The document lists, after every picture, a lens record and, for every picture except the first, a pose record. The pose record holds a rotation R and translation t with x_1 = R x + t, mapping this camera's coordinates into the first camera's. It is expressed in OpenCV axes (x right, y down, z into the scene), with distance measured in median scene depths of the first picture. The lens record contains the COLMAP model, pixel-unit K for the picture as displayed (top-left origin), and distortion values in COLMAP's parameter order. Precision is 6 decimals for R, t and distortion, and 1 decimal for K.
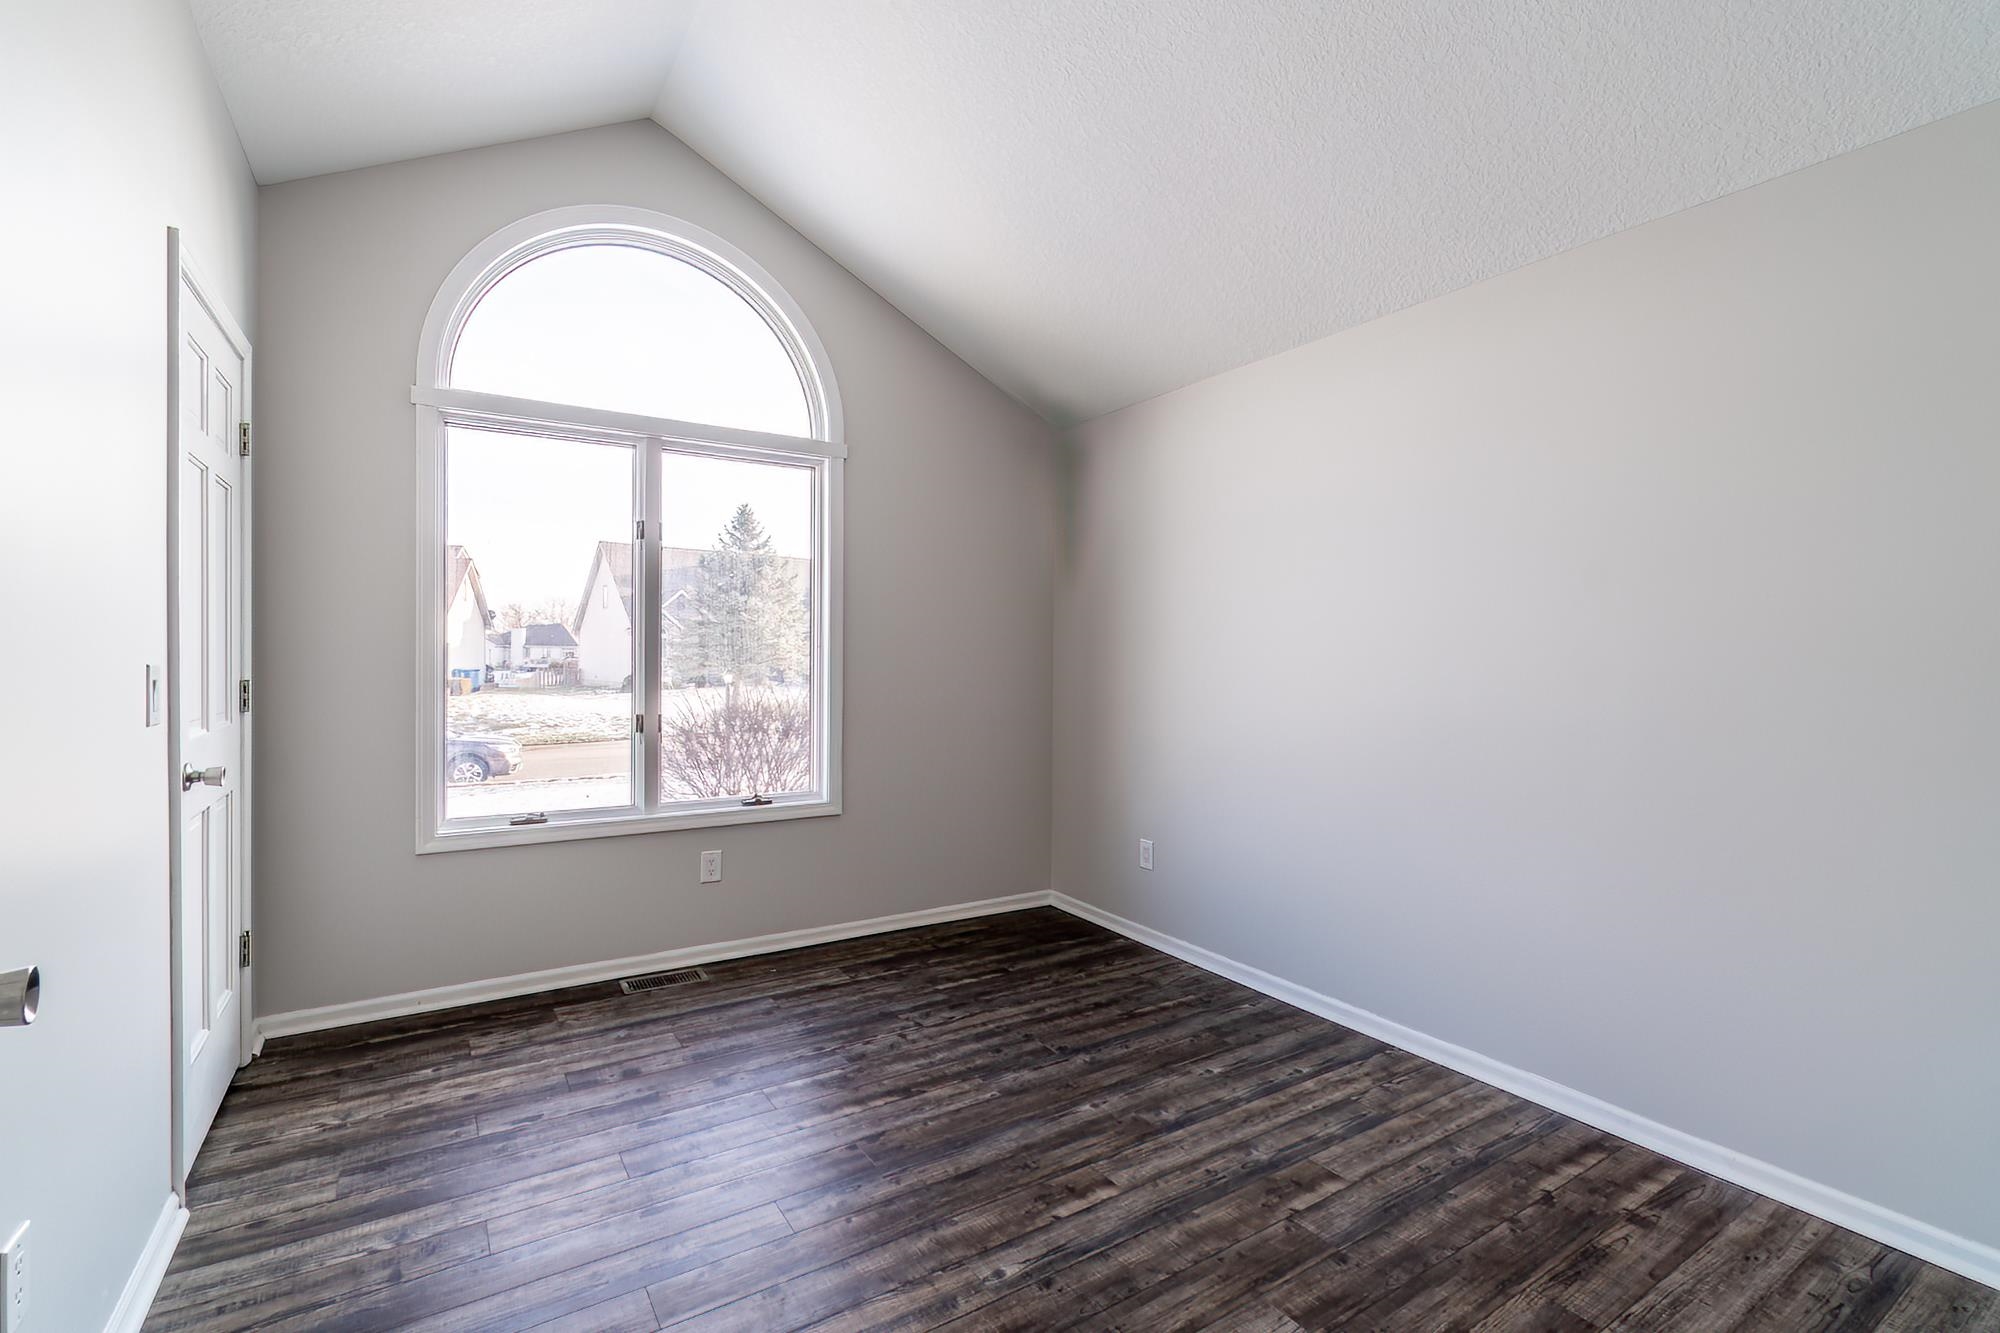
lens RADIAL K [[842.2, 0, 1012.2], [0, 842.2, 662.3], [0, 0, 1]] dist [-0.010095, 0.000731]
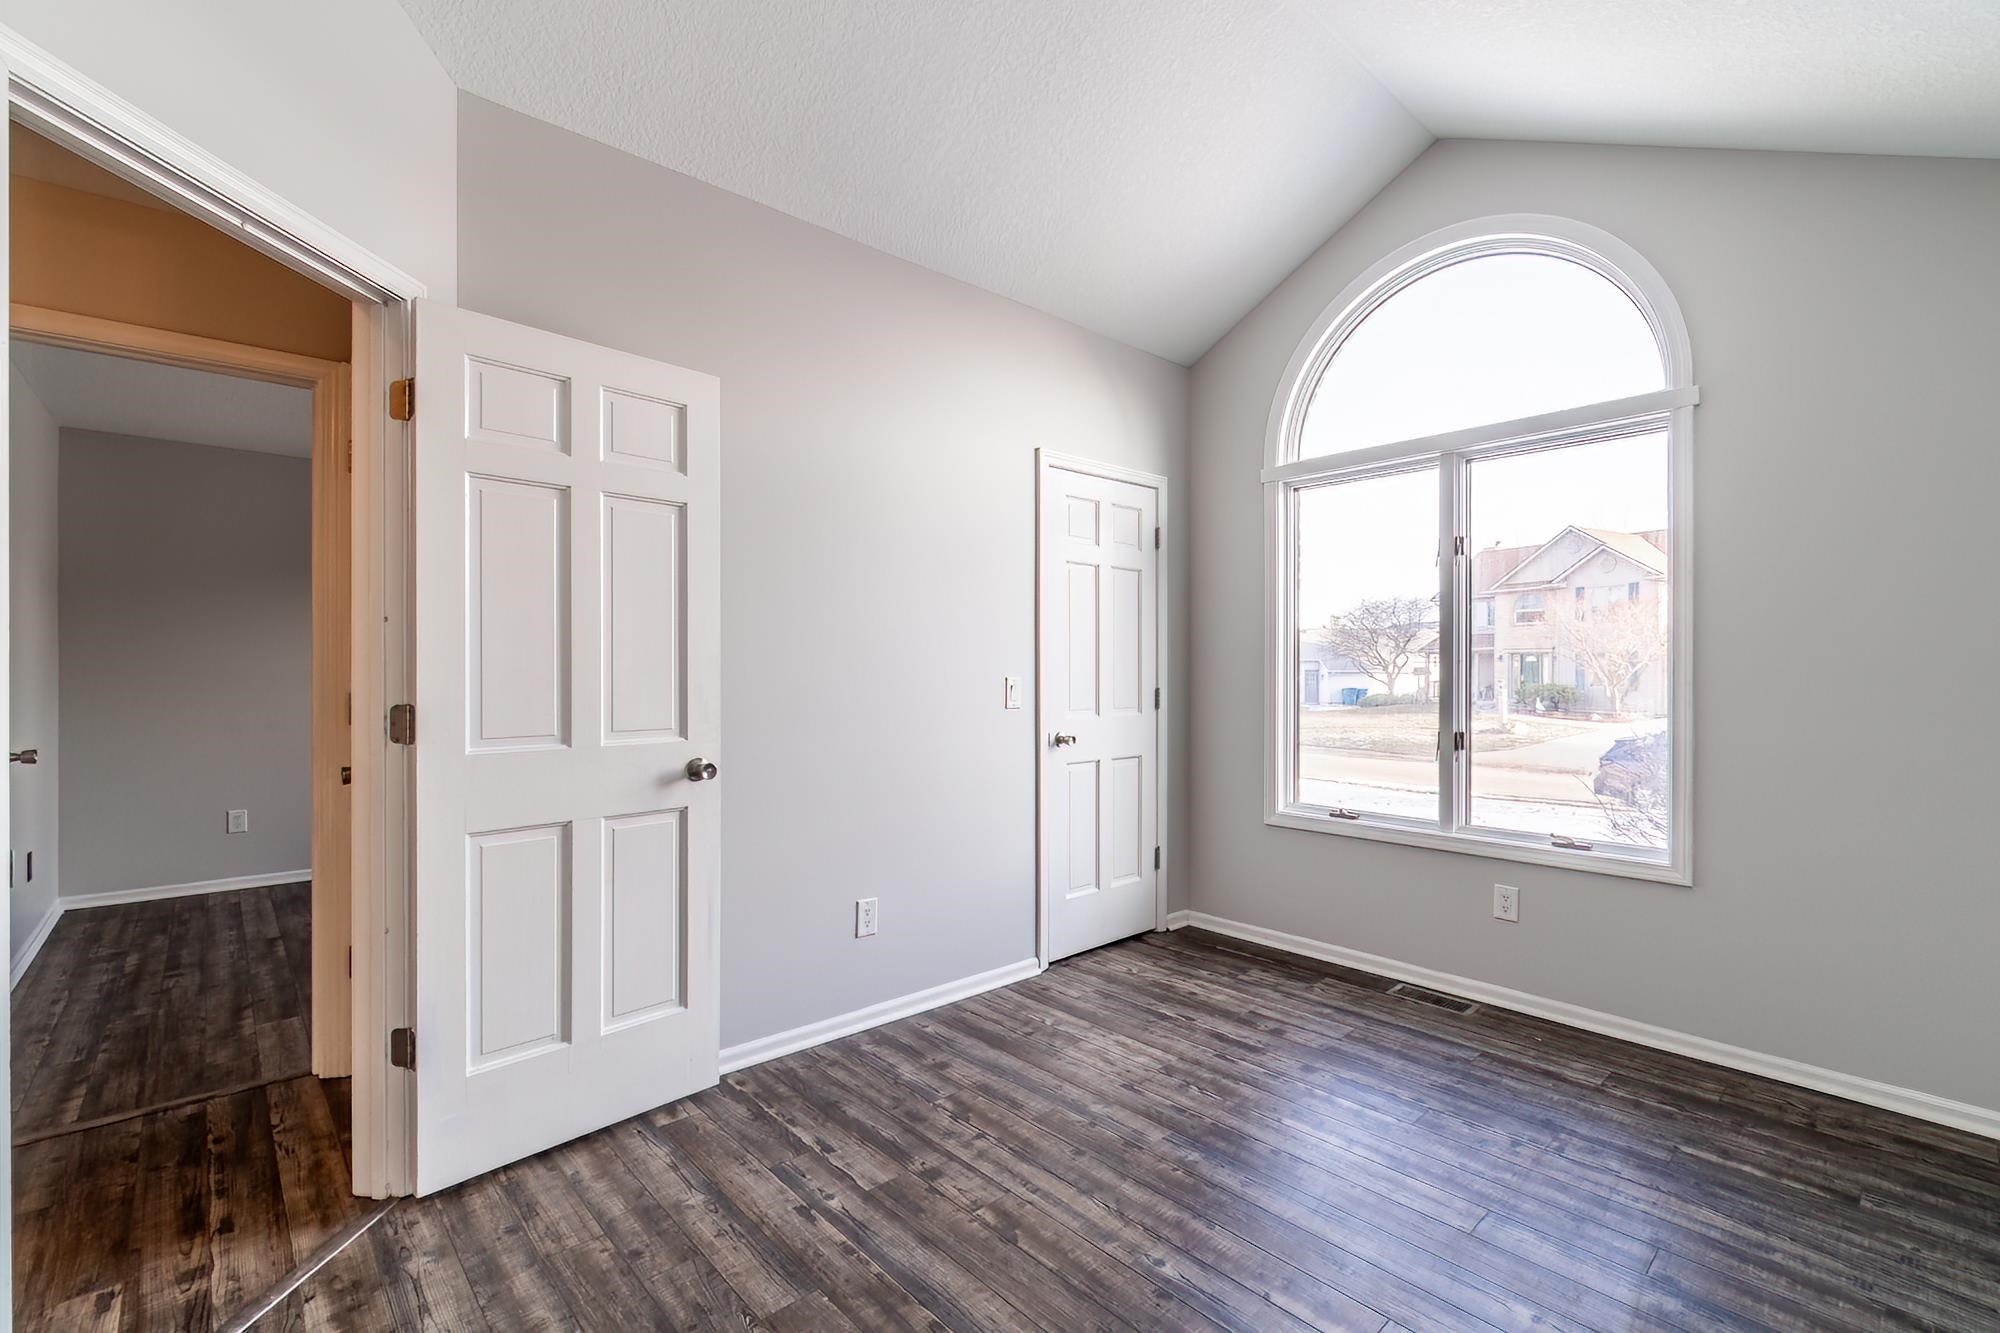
lens RADIAL K [[871.4, 0, 988.6], [0, 871.4, 668.7], [0, 0, 1]] dist [-0.003299, 0.000802]
pose [[0.182138, -0.005638, -0.983257, 0.548619], [-0.008234, 0.999940, -0.007259, -0.000711], [0.983238, 0.009418, 0.182081, 0.316541]]
